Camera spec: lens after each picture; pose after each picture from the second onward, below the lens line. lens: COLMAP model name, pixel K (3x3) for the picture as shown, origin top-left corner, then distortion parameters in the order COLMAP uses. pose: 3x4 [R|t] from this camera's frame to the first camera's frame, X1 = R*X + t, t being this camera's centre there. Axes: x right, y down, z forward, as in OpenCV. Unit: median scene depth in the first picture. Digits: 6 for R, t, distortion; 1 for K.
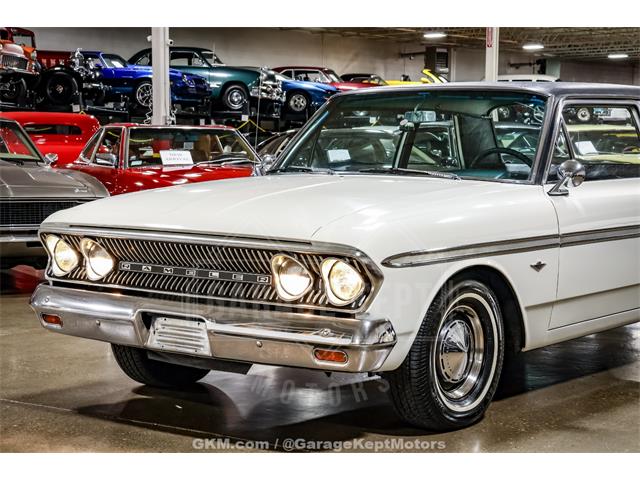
lens RADIAL K [[1360.6, 0, 320.0], [0, 1360.6, 240.0], [0, 0, 1]] dist [0.348471, 0.355399]
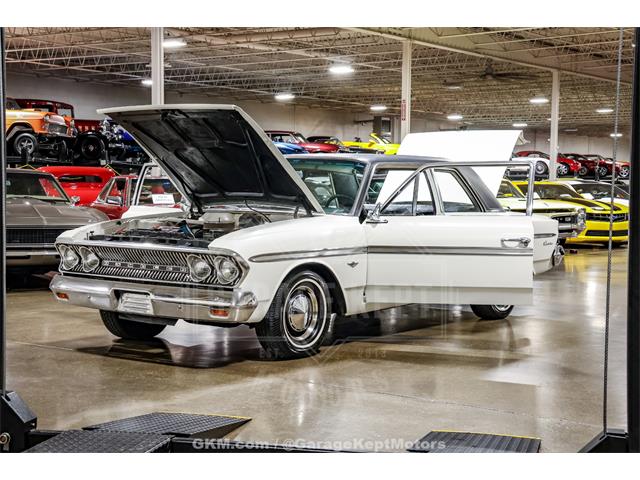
lens RADIAL K [[1100.9, 0, 320.0], [0, 1100.9, 240.0], [0, 0, 1]] dist [0.229370, 0.206120]
pose [[0.999940, 0.003935, 0.010258, 0.096755], [-0.003688, 0.999706, -0.023952, 0.020254], [-0.010350, 0.023913, 0.999660, -0.330980]]
